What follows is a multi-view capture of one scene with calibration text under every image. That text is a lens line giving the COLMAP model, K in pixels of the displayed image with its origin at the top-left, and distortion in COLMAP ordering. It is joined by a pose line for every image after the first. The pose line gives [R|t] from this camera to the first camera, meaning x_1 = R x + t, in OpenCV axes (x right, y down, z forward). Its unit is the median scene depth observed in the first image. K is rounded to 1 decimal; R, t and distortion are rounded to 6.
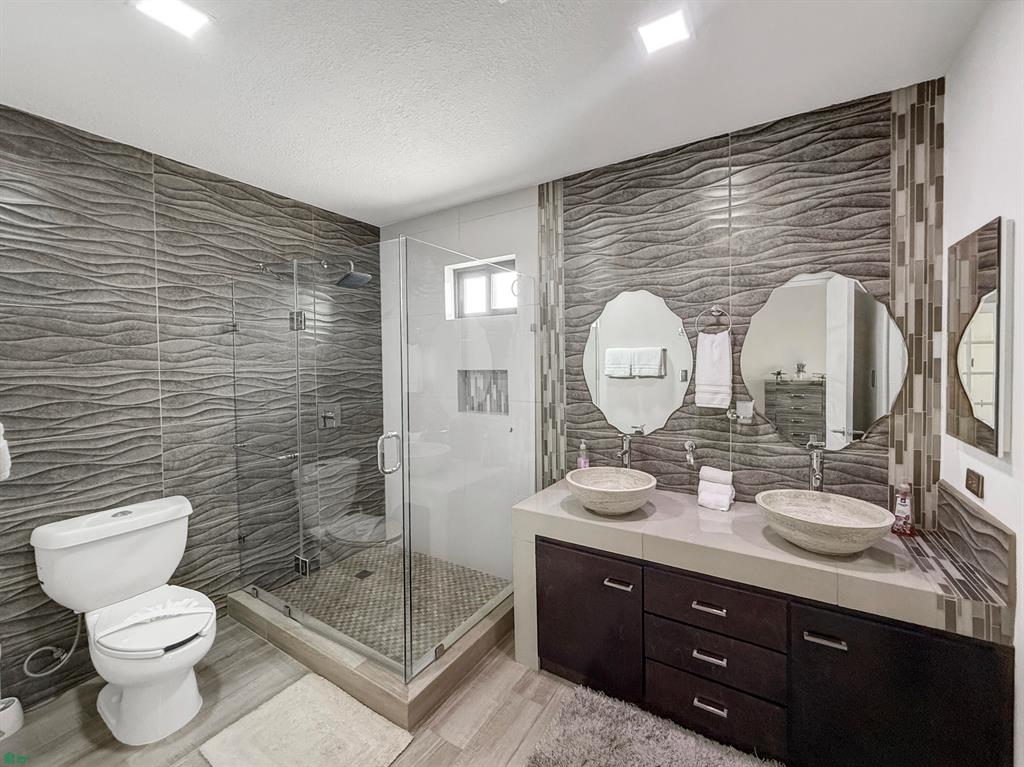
lens RADIAL K [[424.2, 0, 507.4], [0, 424.2, 374.7], [0, 0, 1]] dist [-0.000366, 0.000409]
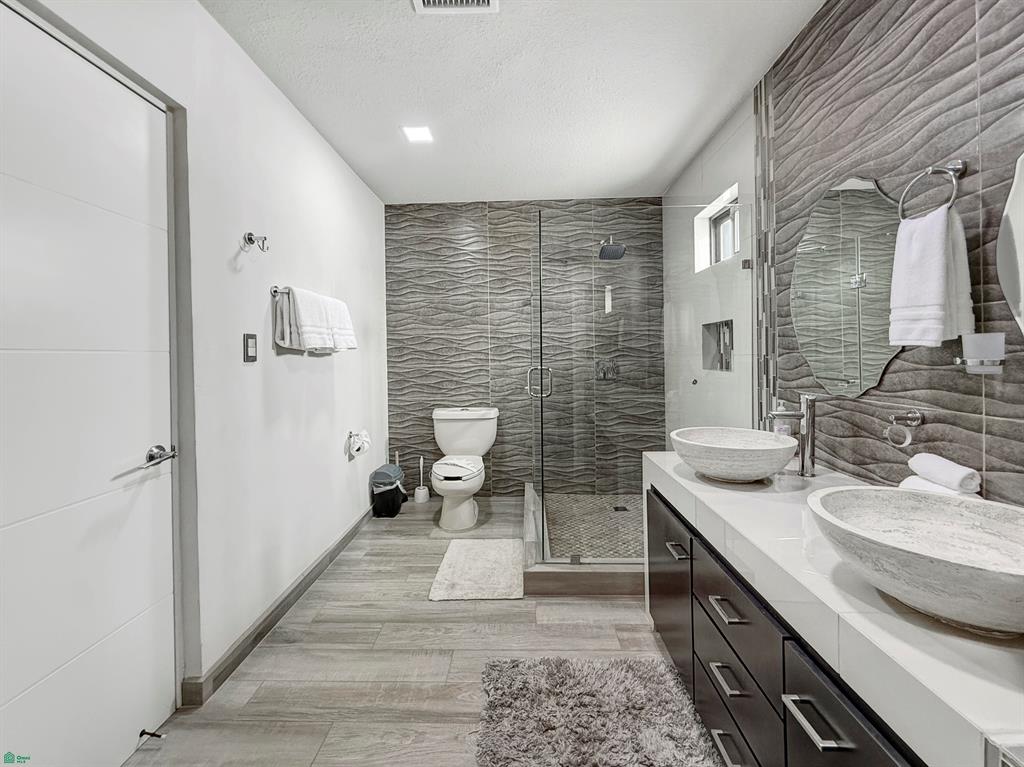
lens RADIAL K [[424.2, 0, 520.8], [0, 424.2, 359.0], [0, 0, 1]] dist [-0.000366, 0.000409]
pose [[0.520600, 0.008287, -0.853760, 0.624638], [-0.012713, 0.999917, 0.001954, 0.089675], [0.853706, 0.009836, 0.520662, 0.225526]]
